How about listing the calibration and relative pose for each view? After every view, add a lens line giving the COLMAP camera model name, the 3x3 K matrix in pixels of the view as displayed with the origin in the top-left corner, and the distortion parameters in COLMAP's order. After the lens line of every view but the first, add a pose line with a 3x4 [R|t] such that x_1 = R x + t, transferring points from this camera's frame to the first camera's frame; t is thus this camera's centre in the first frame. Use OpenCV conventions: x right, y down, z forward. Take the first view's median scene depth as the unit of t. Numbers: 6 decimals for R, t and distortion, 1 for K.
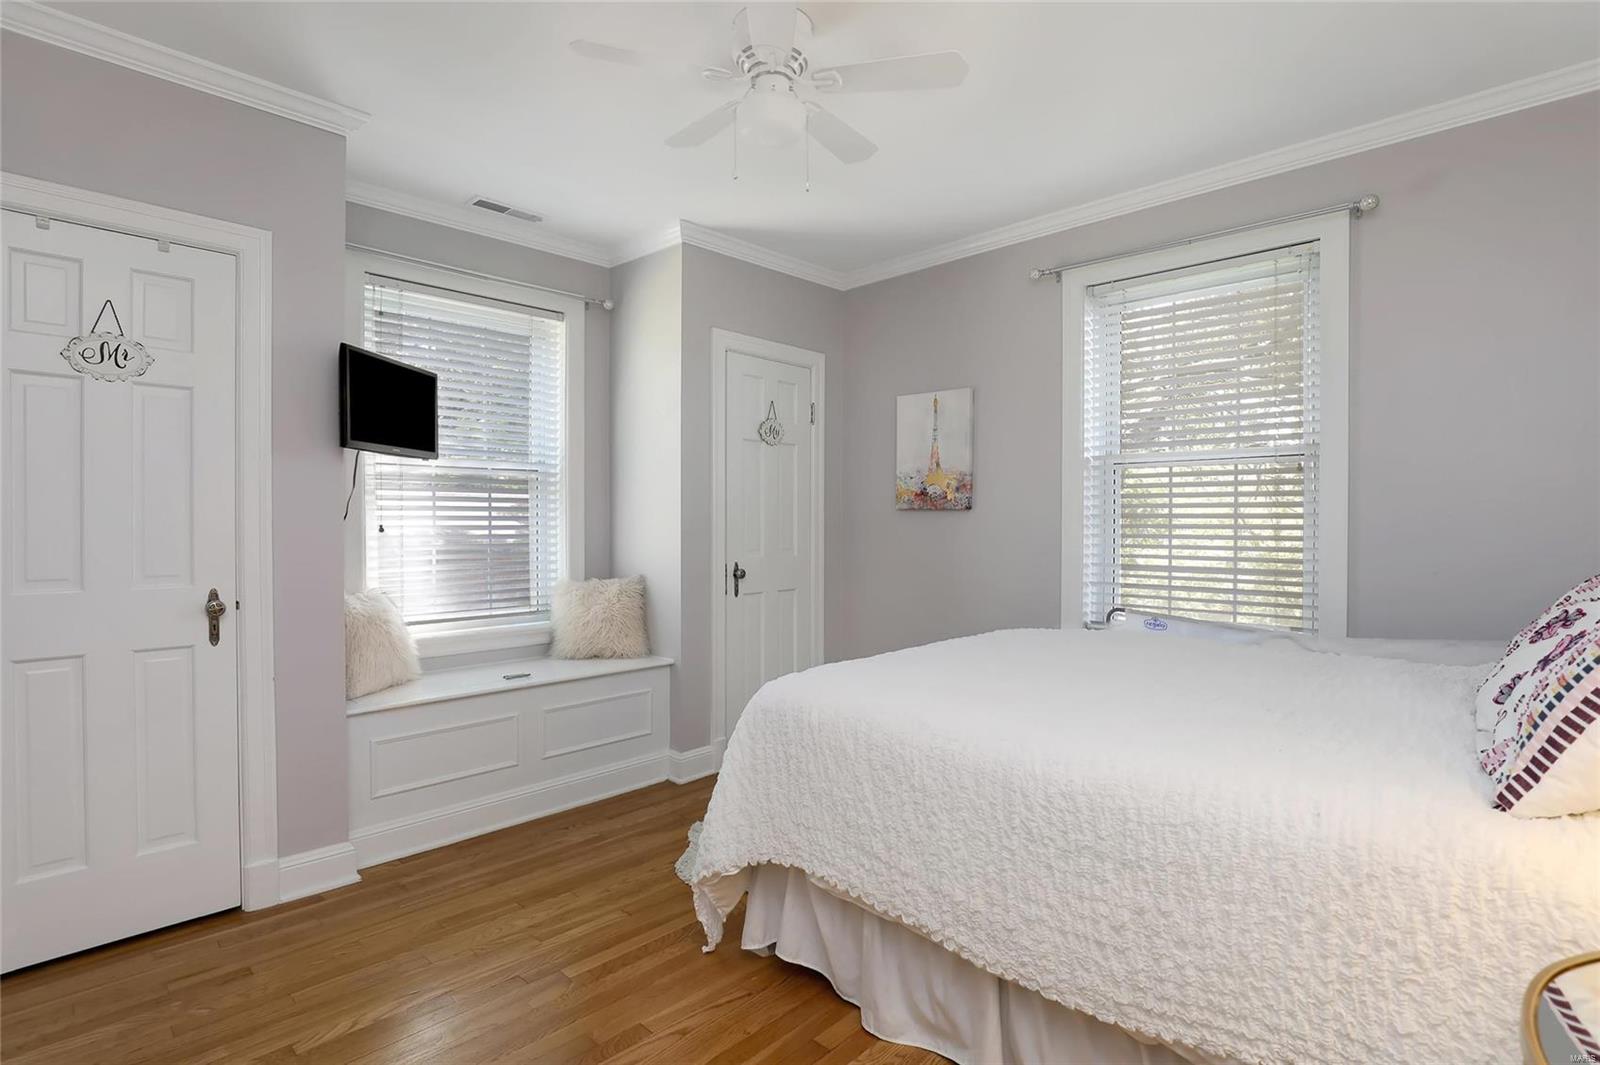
lens RADIAL K [[781.3, 0, 808.5], [0, 781.3, 525.6], [0, 0, 1]] dist [-0.020000, 0.000394]
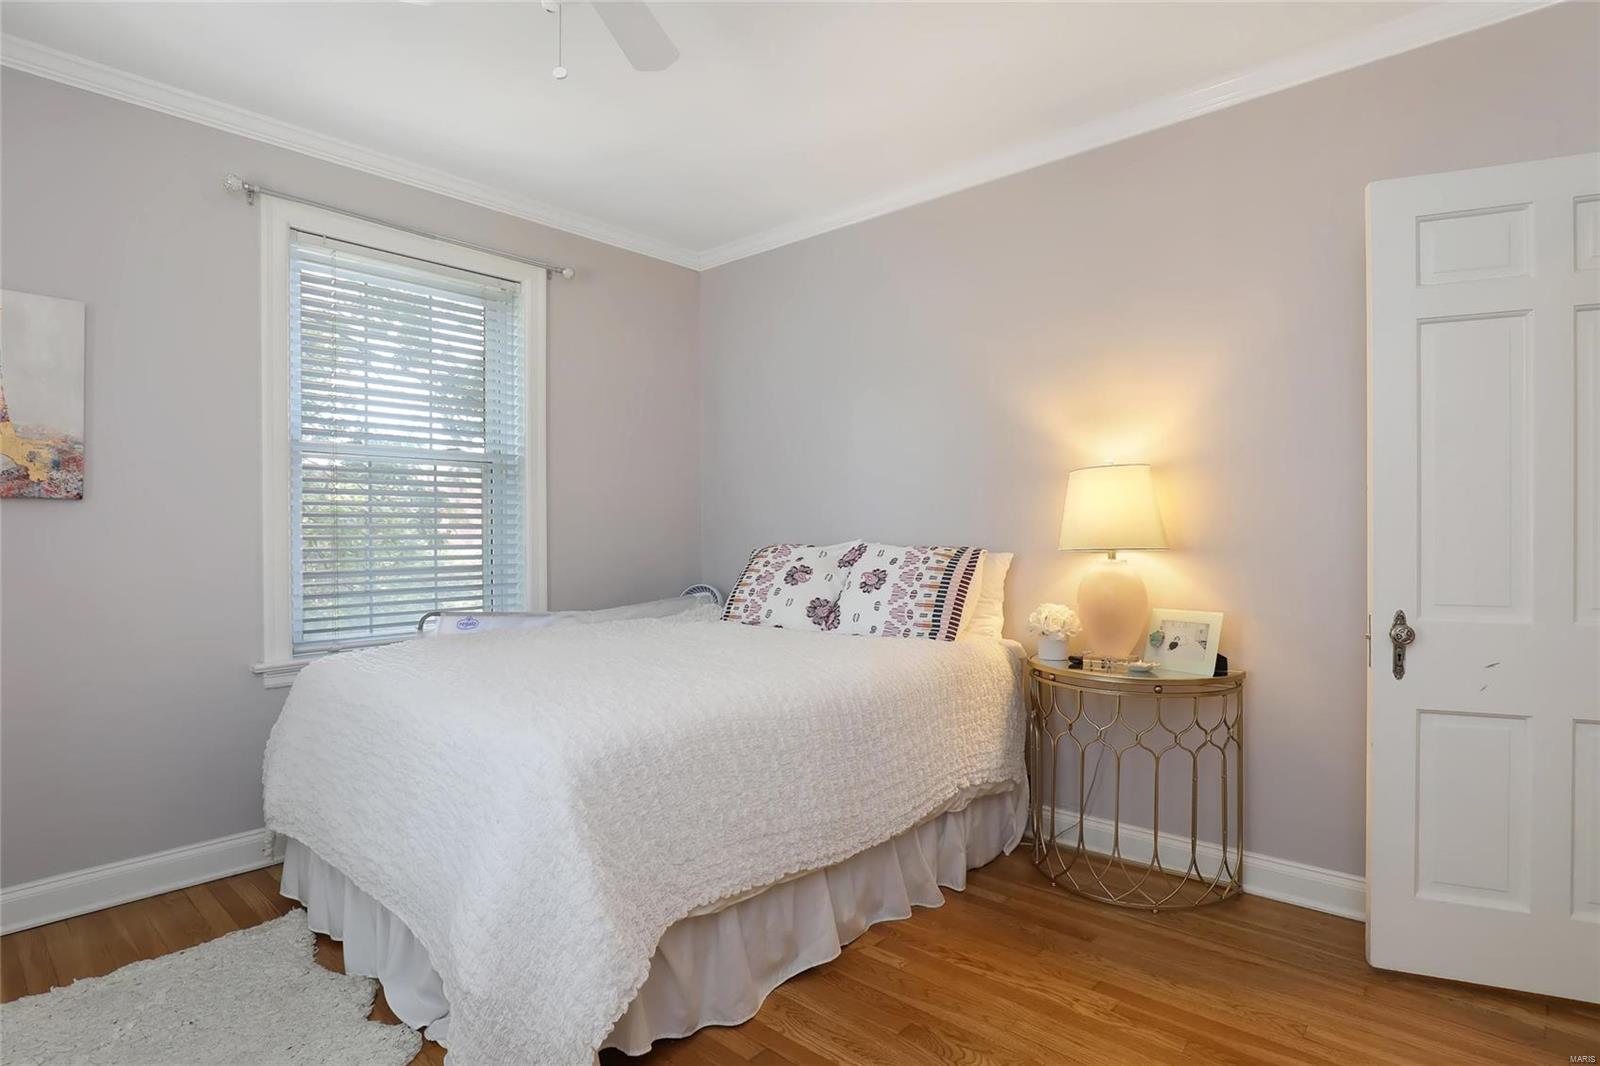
lens RADIAL K [[858.5, 0, 807.6], [0, 858.5, 533.1], [0, 0, 1]] dist [-0.023505, 0.001606]
pose [[-0.050521, -0.001488, 0.998722, -0.645332], [0.009272, 0.999955, 0.001959, 0.013103], [-0.998680, 0.009360, -0.050505, 0.609844]]
